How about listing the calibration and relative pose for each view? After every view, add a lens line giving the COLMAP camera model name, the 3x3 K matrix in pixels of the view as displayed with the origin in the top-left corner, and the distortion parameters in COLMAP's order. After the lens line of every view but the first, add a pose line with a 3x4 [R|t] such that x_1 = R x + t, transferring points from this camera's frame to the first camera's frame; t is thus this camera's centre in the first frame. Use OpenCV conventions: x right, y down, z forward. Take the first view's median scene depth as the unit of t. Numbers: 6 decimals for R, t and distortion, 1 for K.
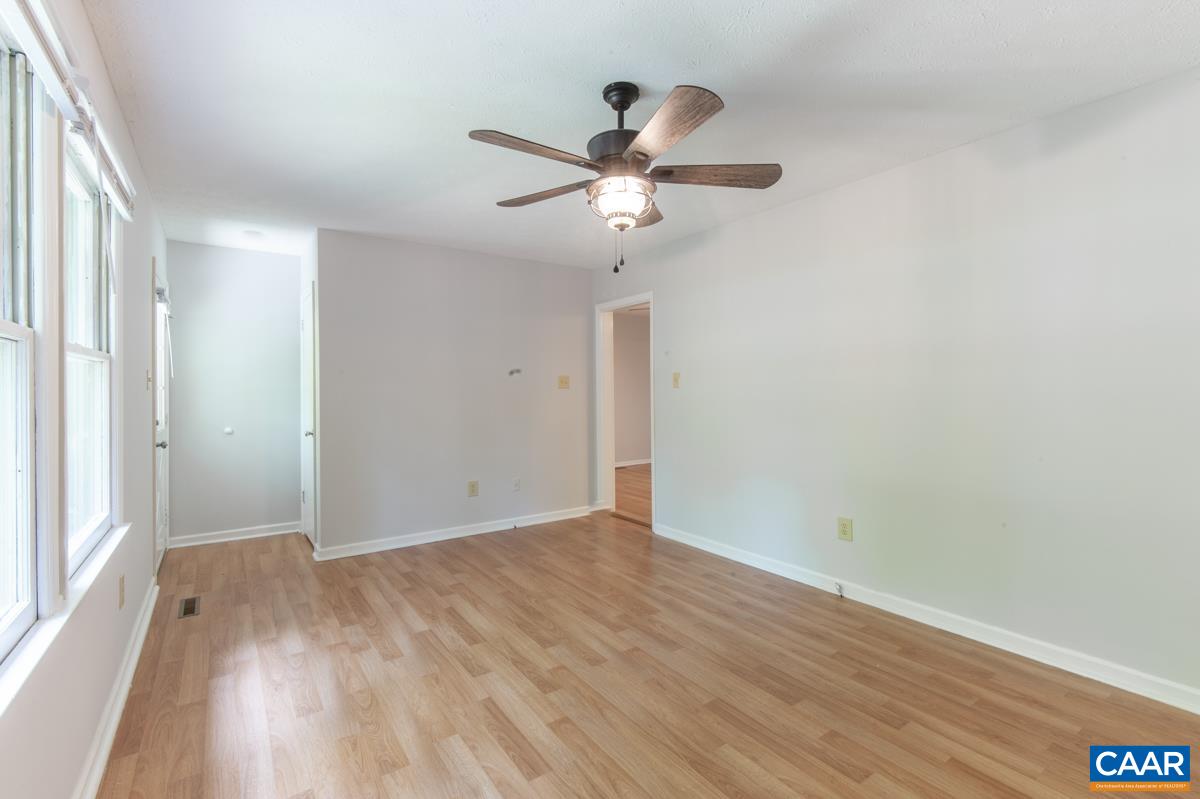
lens RADIAL K [[547.0, 0, 603.9], [0, 547.0, 401.4], [0, 0, 1]] dist [0.025523, -0.011007]
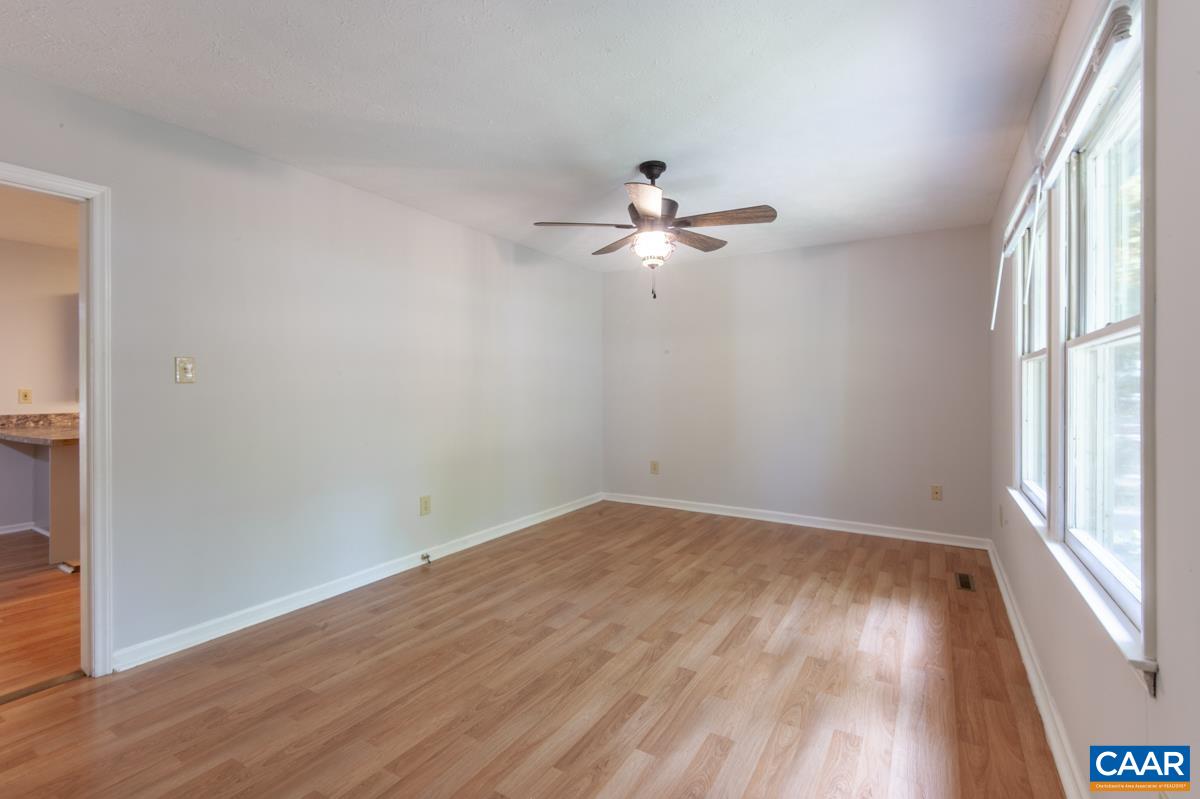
lens RADIAL K [[547.0, 0, 594.6], [0, 547.0, 383.5], [0, 0, 1]] dist [0.025523, -0.011007]
pose [[-0.400590, 0.009619, 0.916207, -0.942876], [0.024962, 0.999688, 0.000418, -0.024286], [-0.915917, 0.023038, -0.400705, 1.356528]]
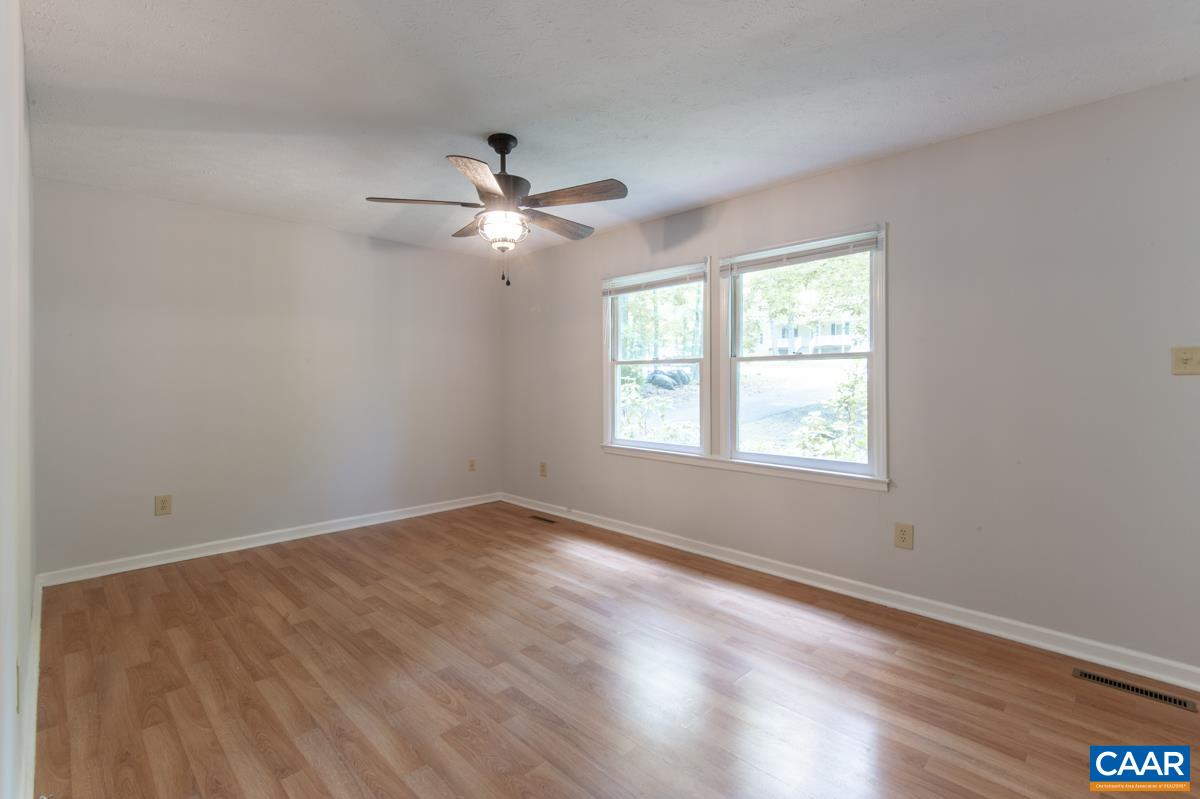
lens RADIAL K [[547.0, 0, 574.1], [0, 547.0, 384.3], [0, 0, 1]] dist [0.025523, -0.011007]
pose [[-0.988818, 0.009964, -0.148791, 0.048837], [0.004911, 0.999400, 0.034292, -0.043104], [0.149043, 0.033178, -0.988274, 1.824732]]
